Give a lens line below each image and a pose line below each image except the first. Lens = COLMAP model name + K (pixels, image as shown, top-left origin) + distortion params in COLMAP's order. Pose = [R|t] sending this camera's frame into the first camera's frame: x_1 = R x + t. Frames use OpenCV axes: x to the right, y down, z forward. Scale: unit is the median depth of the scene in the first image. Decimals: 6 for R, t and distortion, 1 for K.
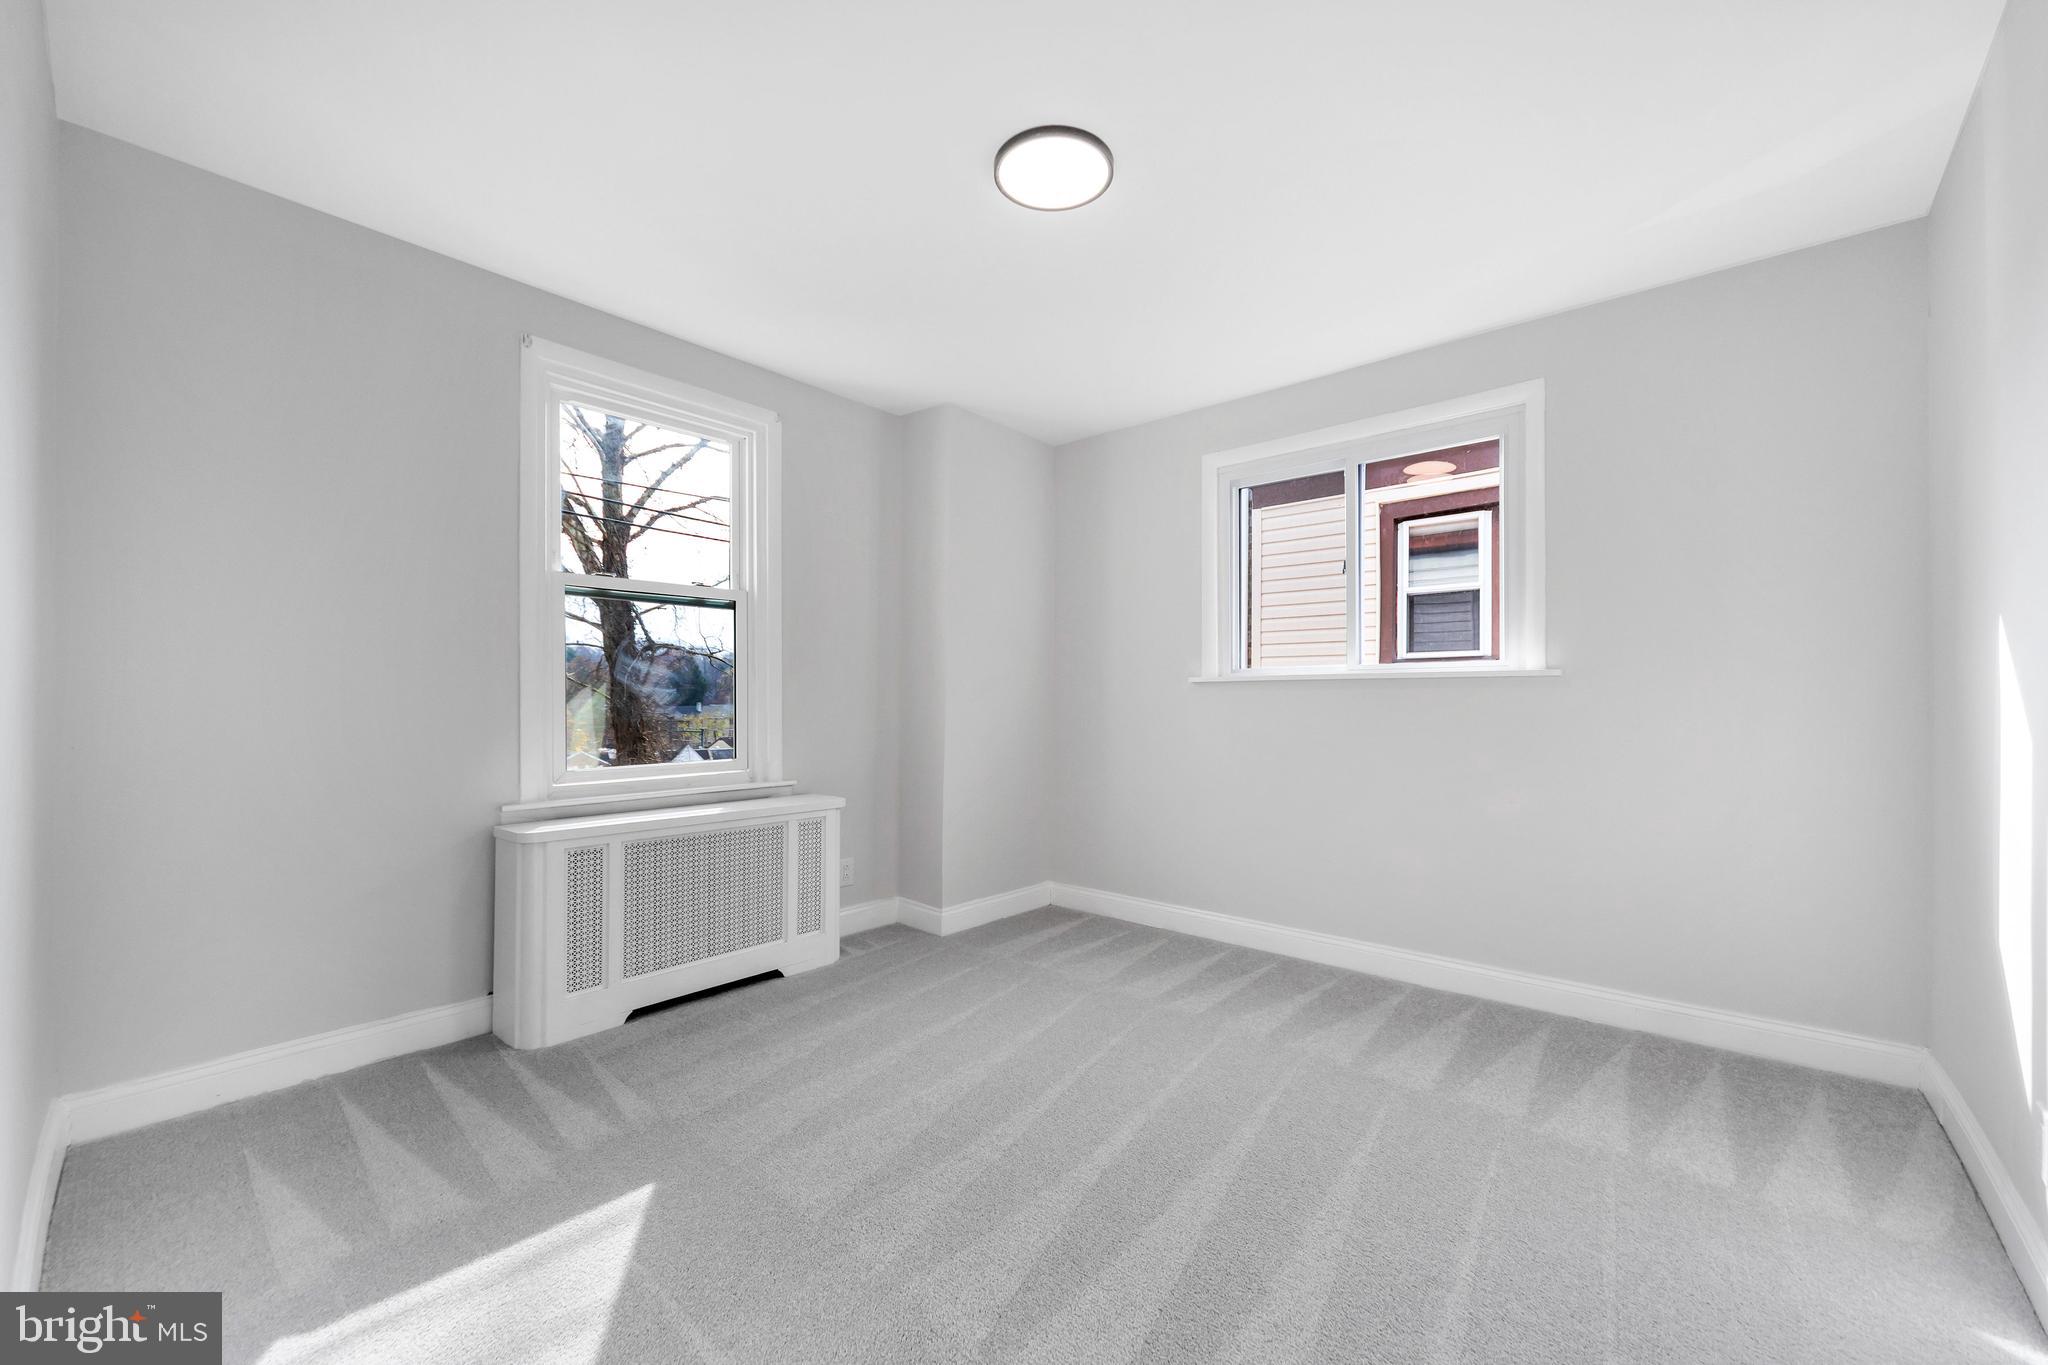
lens RADIAL K [[802.5, 0, 1024.0], [0, 802.5, 682.5], [0, 0, 1]] dist [-0.000052, 0.000082]
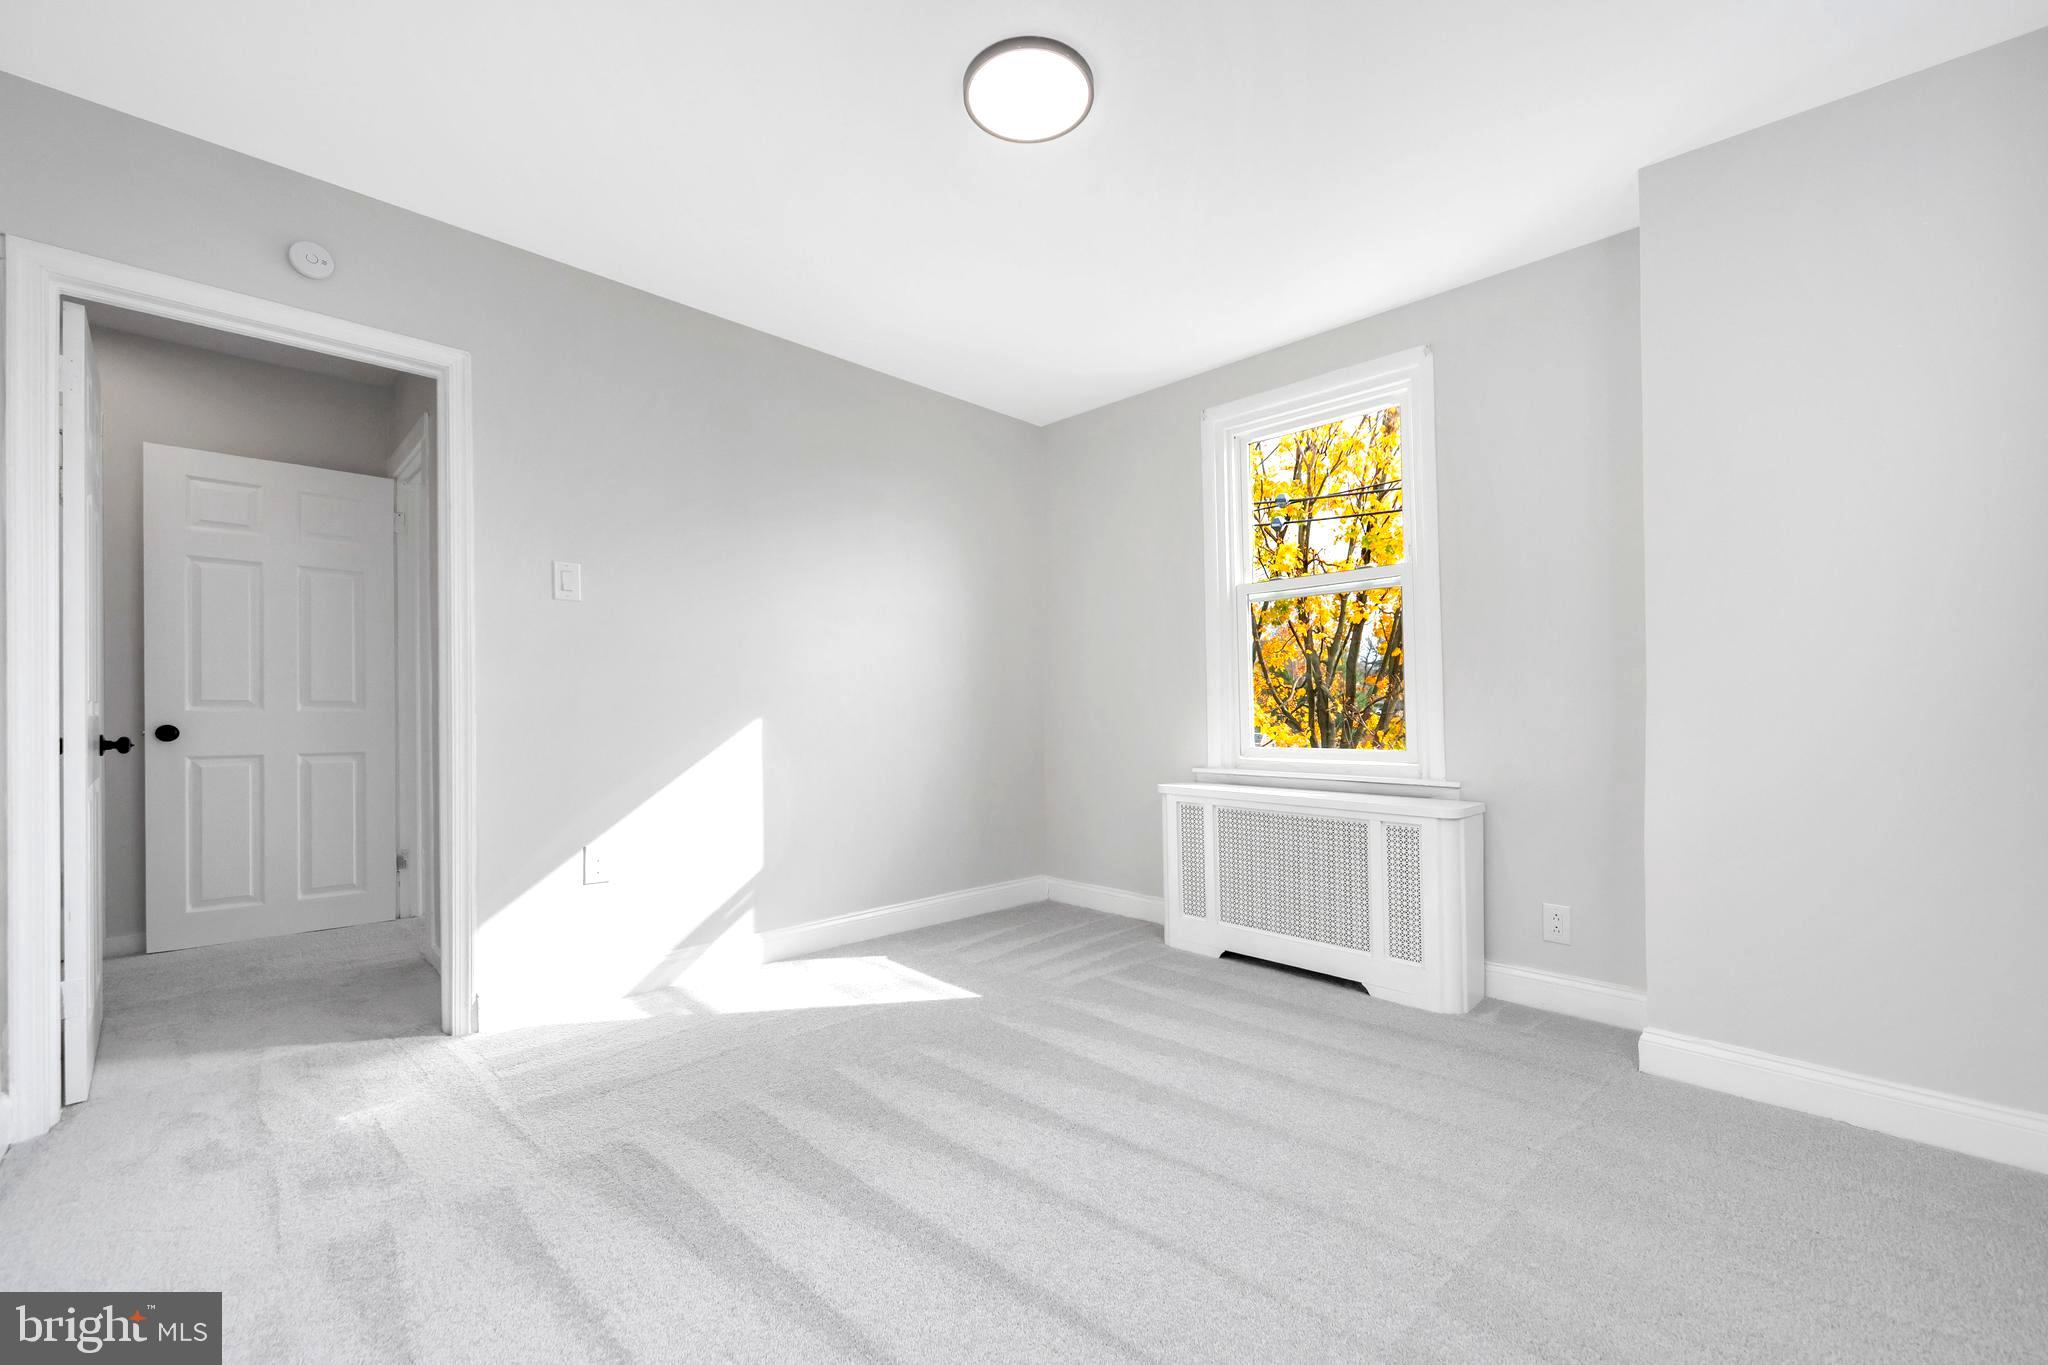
lens RADIAL K [[817.2, 0, 1025.3], [0, 817.2, 699.5], [0, 0, 1]] dist [-0.000283, 0.000003]
pose [[-0.071190, -0.009937, -0.997413, 0.648904], [0.025463, 0.999606, -0.011776, 0.041467], [0.997138, -0.026235, -0.070909, 0.708067]]
